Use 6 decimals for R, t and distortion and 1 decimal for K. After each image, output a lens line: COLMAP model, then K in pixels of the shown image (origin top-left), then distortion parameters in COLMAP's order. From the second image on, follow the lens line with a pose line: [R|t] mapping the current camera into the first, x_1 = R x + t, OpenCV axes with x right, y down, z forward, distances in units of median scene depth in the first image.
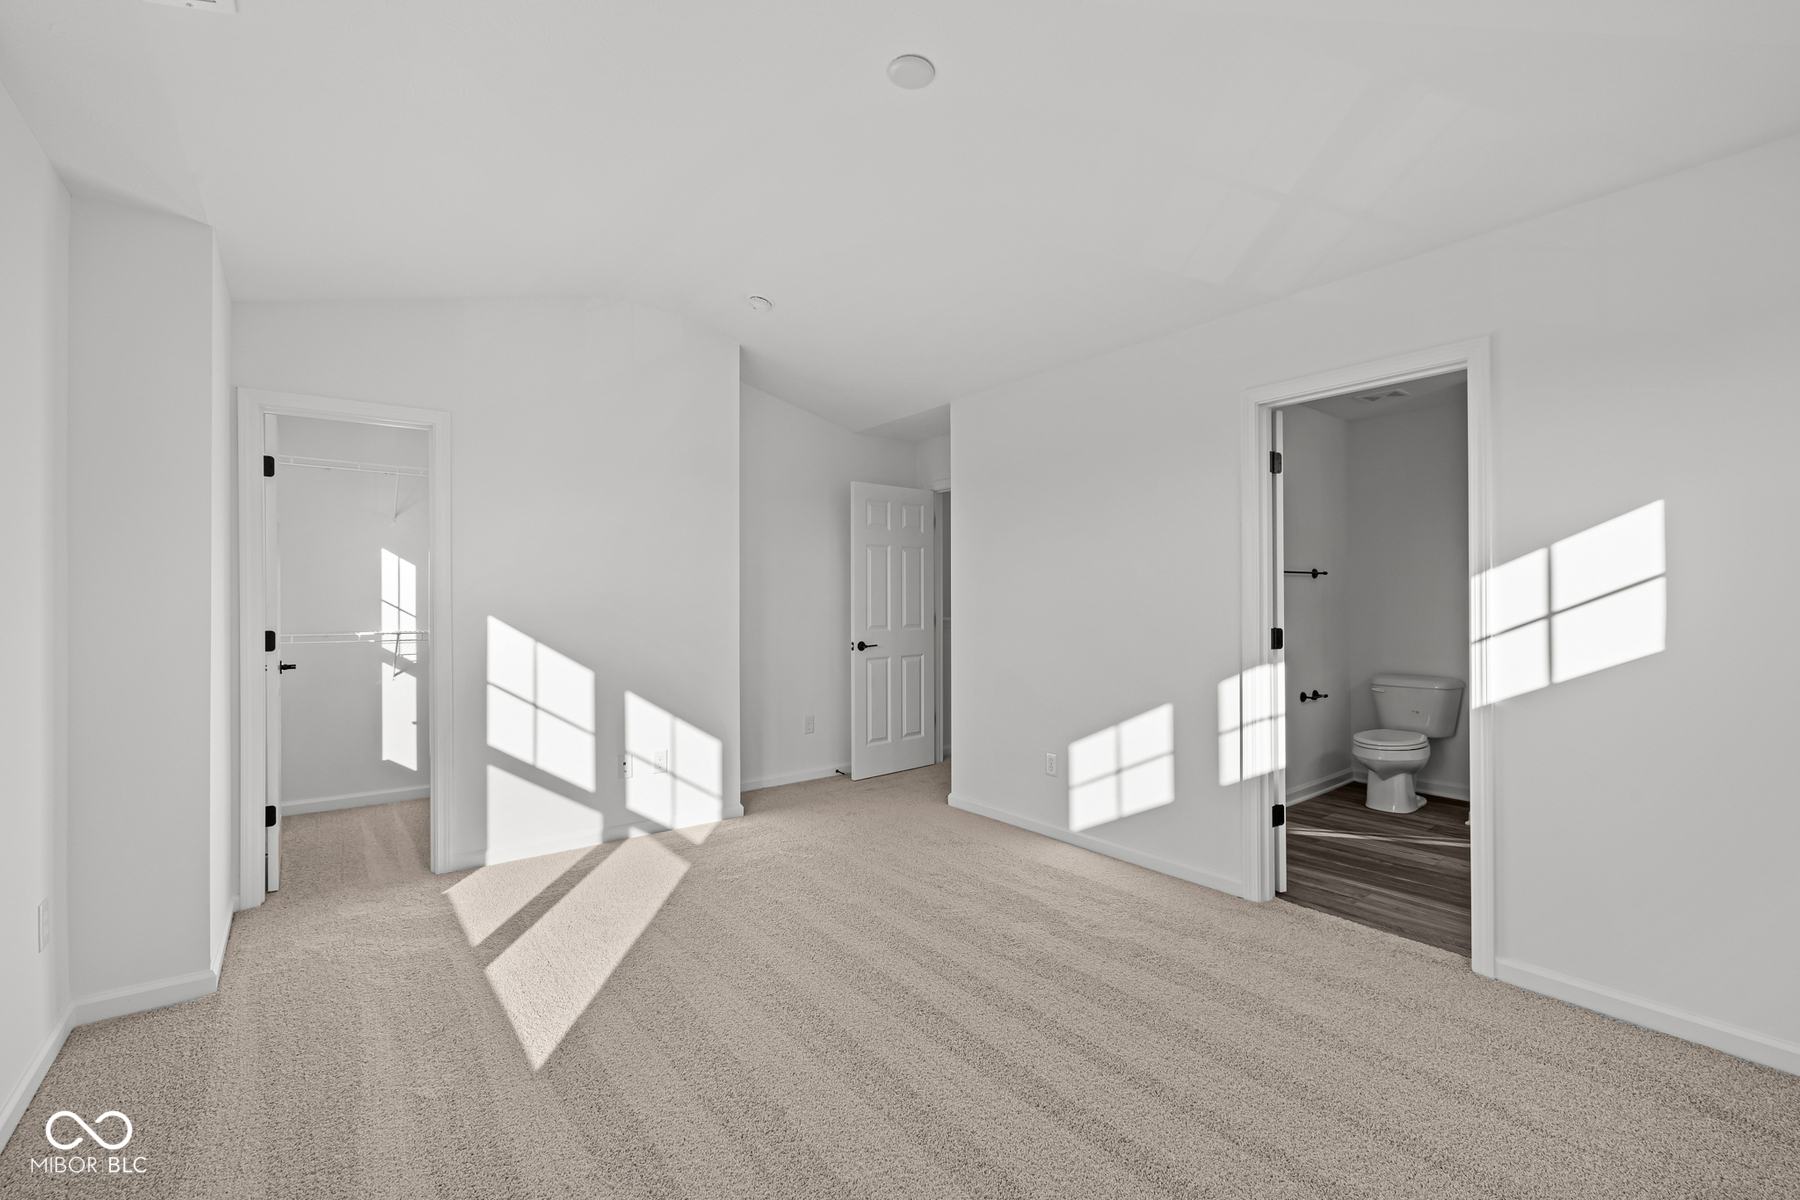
lens RADIAL K [[752.0, 0, 899.7], [0, 752.0, 597.0], [0, 0, 1]] dist [0.000462, -0.000766]
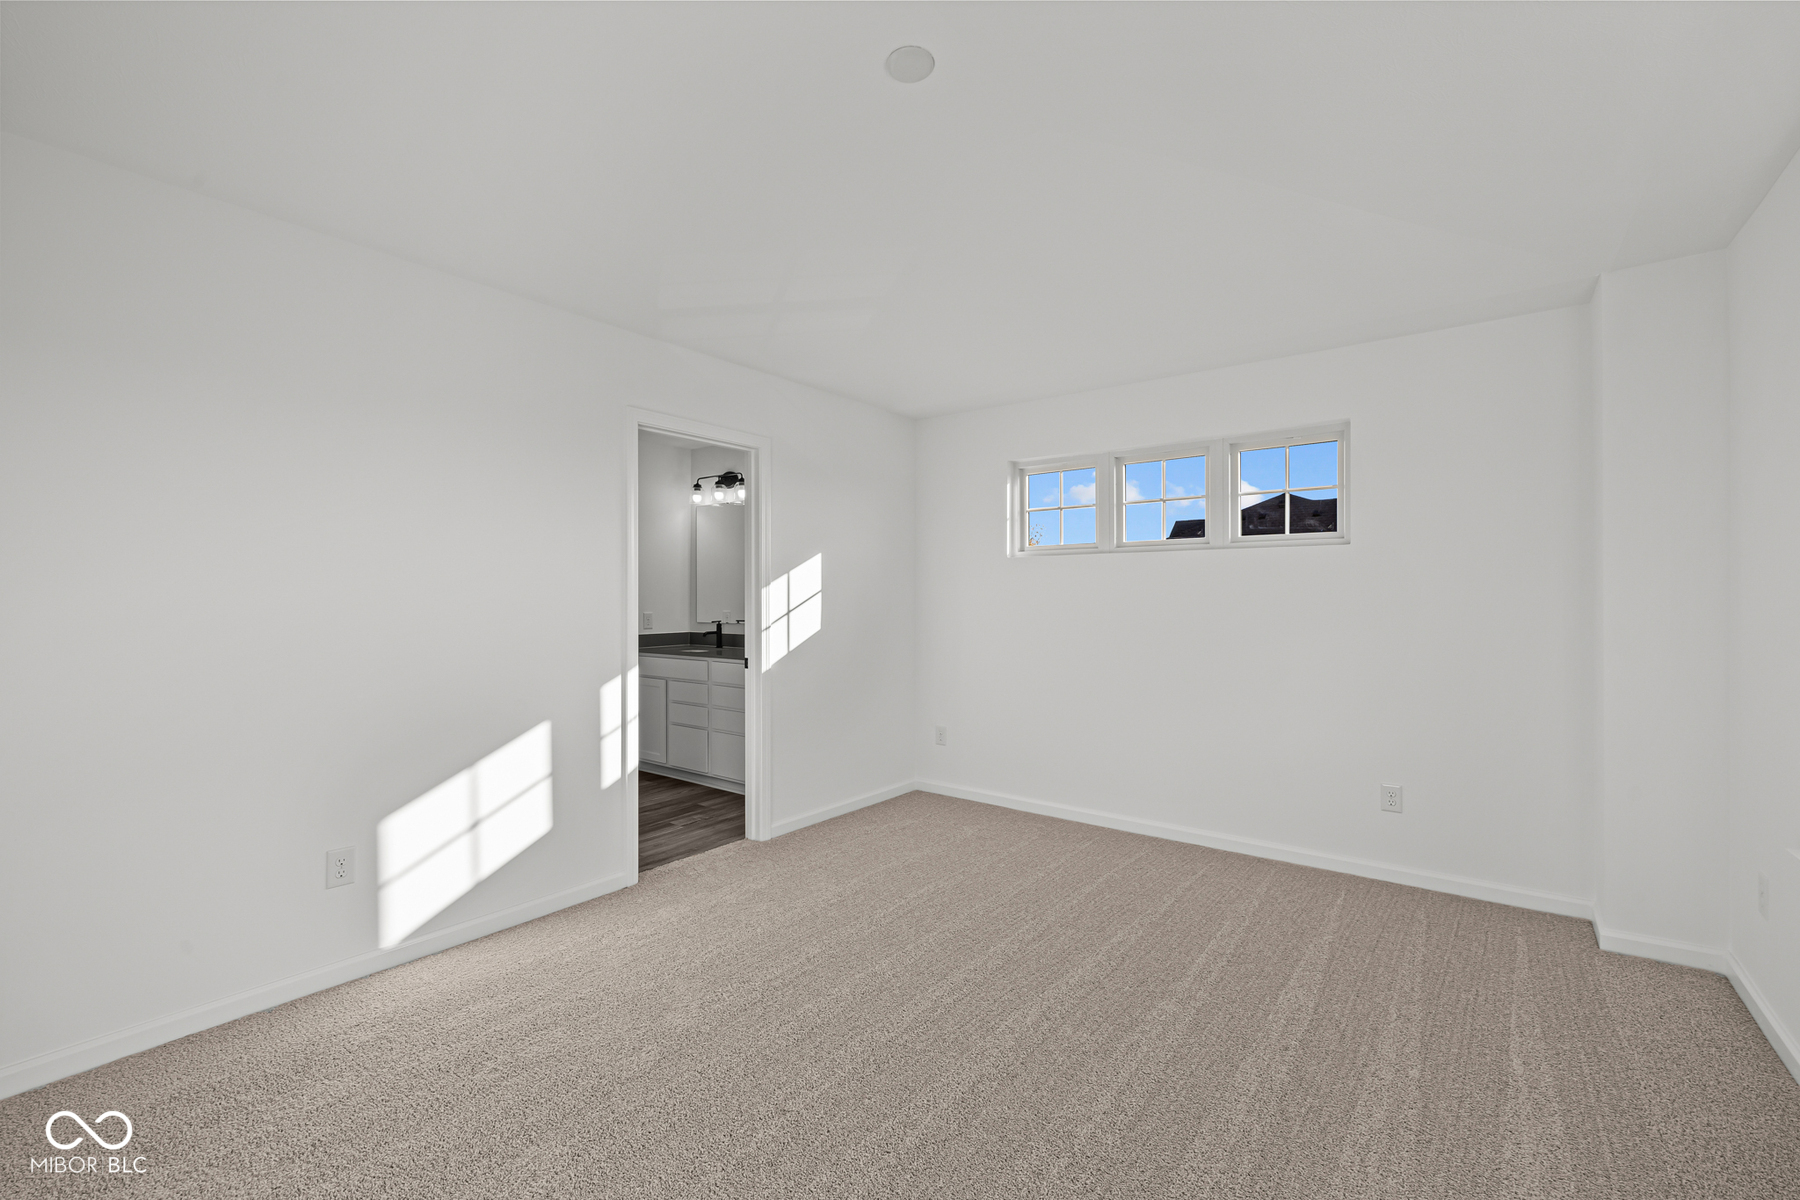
lens RADIAL K [[752.0, 0, 899.7], [0, 752.0, 597.0], [0, 0, 1]] dist [0.000462, -0.000766]
pose [[-0.259685, 0.008766, 0.965653, -0.638319], [-0.003389, 0.999944, -0.009989, 0.003843], [-0.965687, -0.005867, -0.259641, 0.874929]]
